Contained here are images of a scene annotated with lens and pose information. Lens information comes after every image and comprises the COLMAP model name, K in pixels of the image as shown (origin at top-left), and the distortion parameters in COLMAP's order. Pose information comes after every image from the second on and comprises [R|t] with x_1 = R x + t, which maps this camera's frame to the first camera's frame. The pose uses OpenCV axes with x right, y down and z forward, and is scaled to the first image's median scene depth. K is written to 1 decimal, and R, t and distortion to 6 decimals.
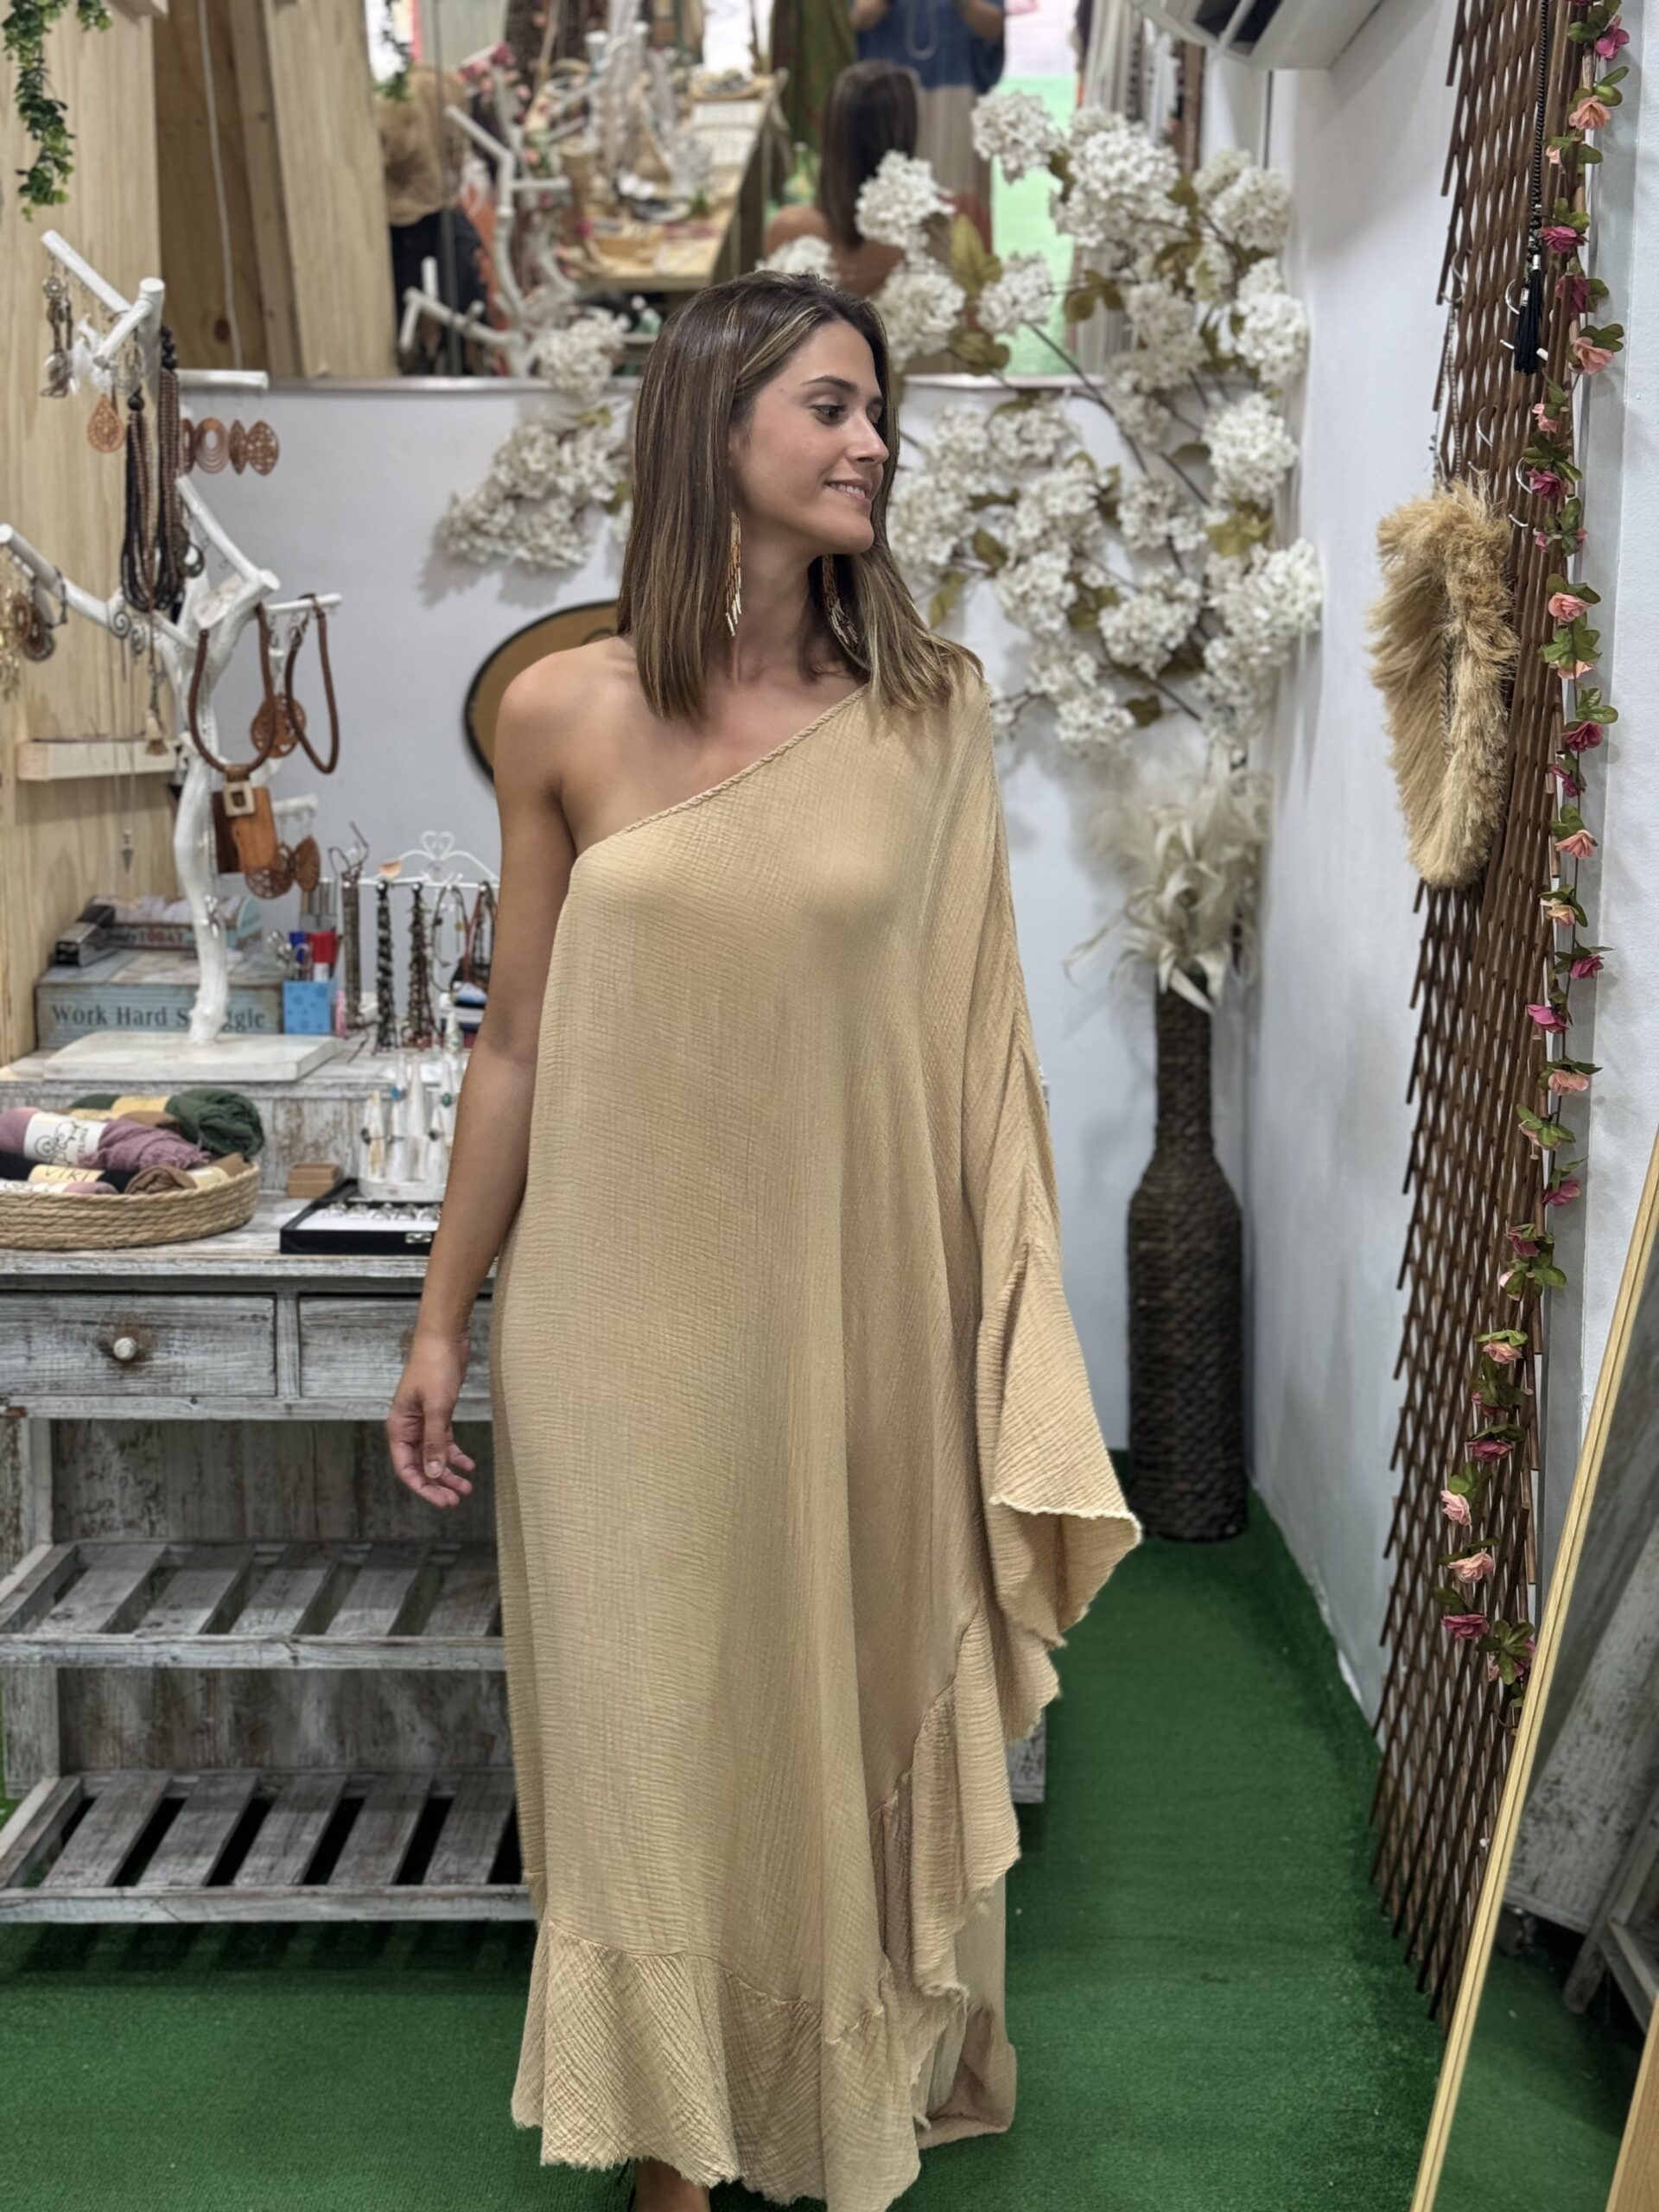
lens RADIAL K [[3080.7, 0, 817.4], [0, 3080.7, 1109.1], [0, 0, 1]] dist [0.111686, 0.000000]
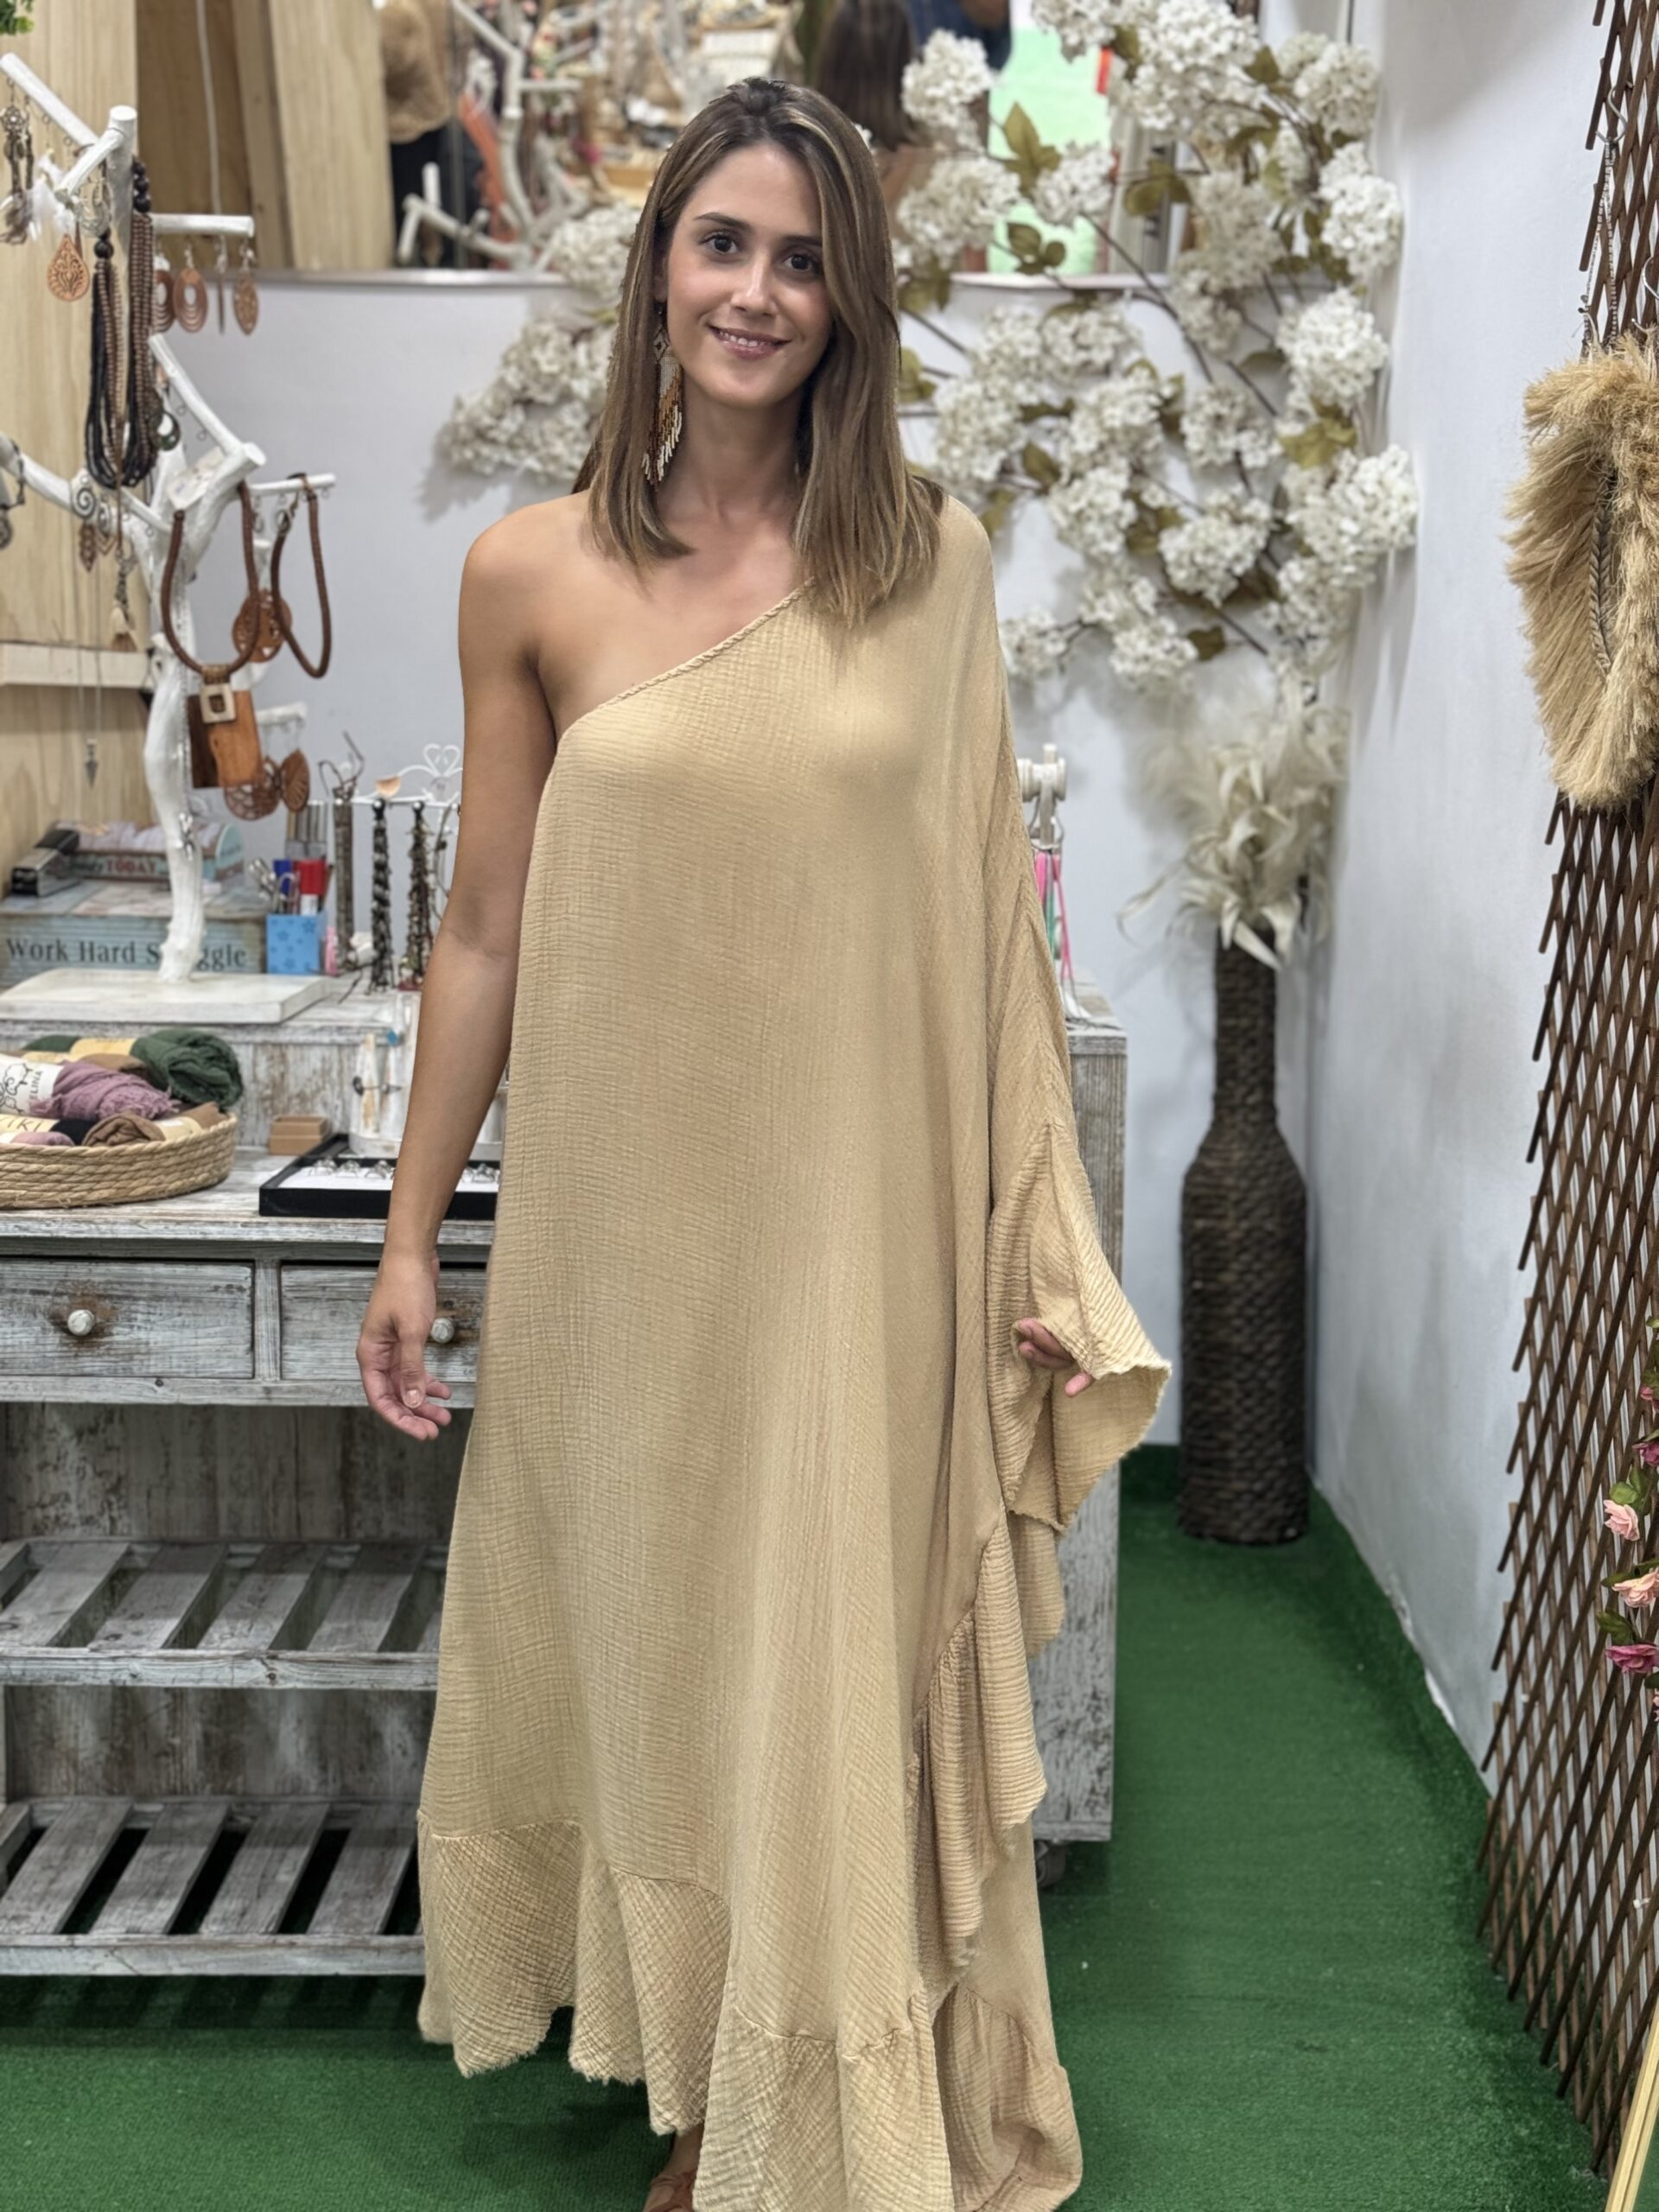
lens RADIAL K [[3080.7, 0, 830.4], [0, 3080.7, 1104.8], [0, 0, 1]] dist [0.111686, 0.000000]
pose [[0.999915, 0.009818, 0.008600, -0.017443], [-0.009840, 0.999948, 0.002489, 0.010163], [-0.008575, -0.002574, 0.999960, 0.107311]]
